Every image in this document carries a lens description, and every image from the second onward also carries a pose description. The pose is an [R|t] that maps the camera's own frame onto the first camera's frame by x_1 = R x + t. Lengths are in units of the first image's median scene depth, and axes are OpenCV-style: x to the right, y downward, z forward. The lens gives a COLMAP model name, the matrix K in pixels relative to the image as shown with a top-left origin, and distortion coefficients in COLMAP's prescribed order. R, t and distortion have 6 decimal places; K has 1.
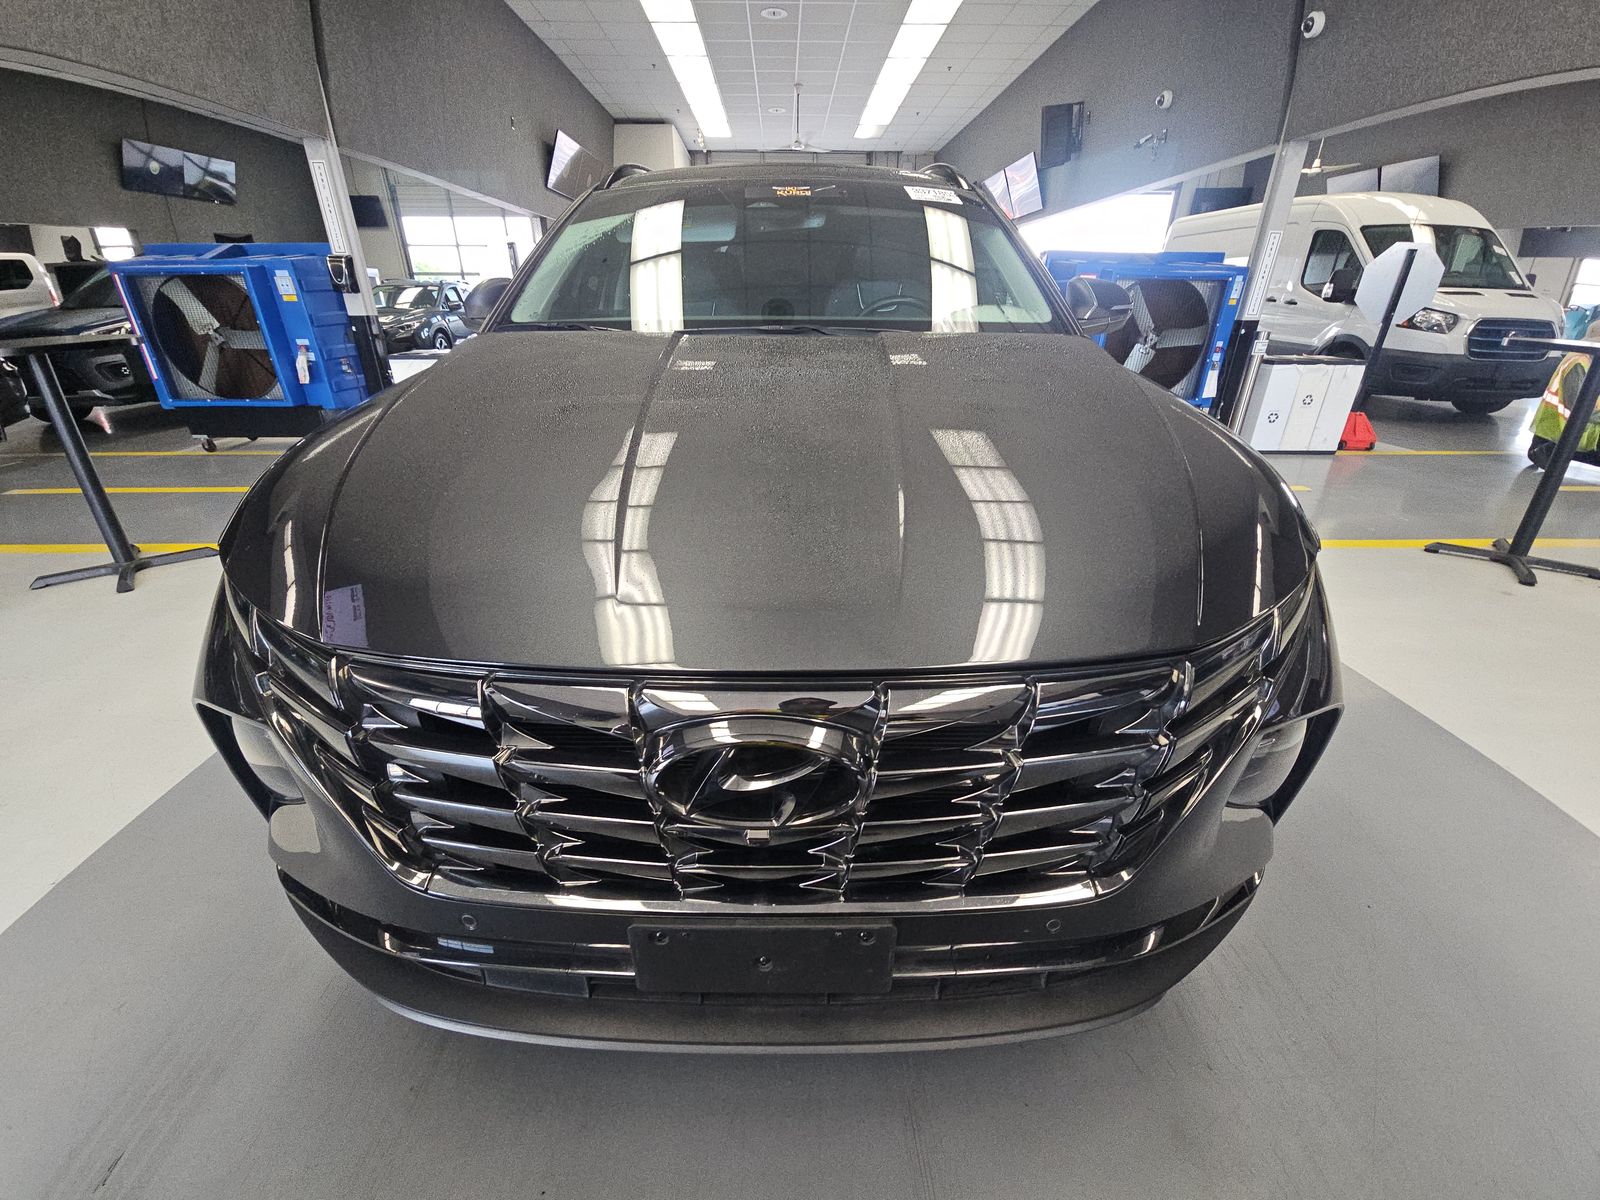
lens RADIAL K [[630.1, 0, 794.1], [0, 630.1, 576.5], [0, 0, 1]] dist [0.000812, 0.000179]
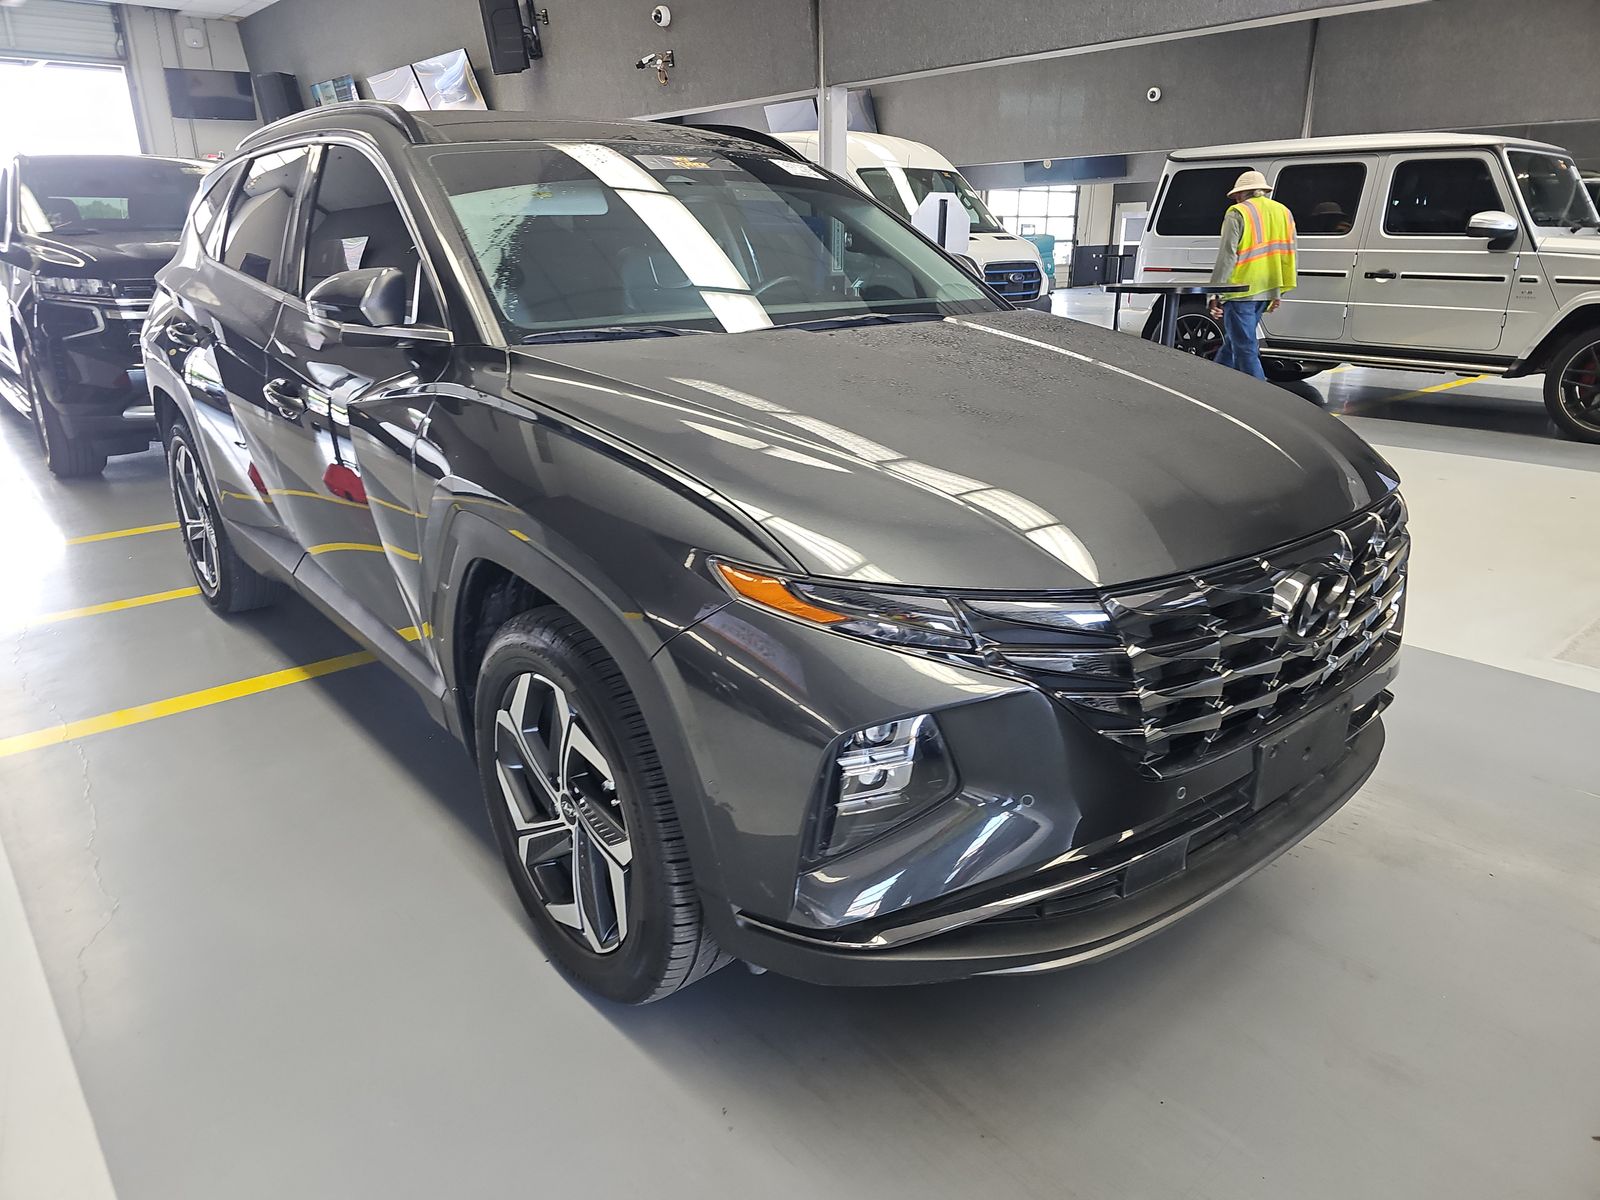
lens RADIAL K [[1035.4, 0, 800.0], [0, 1035.4, 600.0], [0, 0, 1]] dist [0.001246, 0.000267]
pose [[0.761136, -0.231256, 0.605964, -0.282021], [0.281017, 0.959612, 0.013241, 0.004250], [-0.584552, 0.160208, 0.795382, -0.055948]]
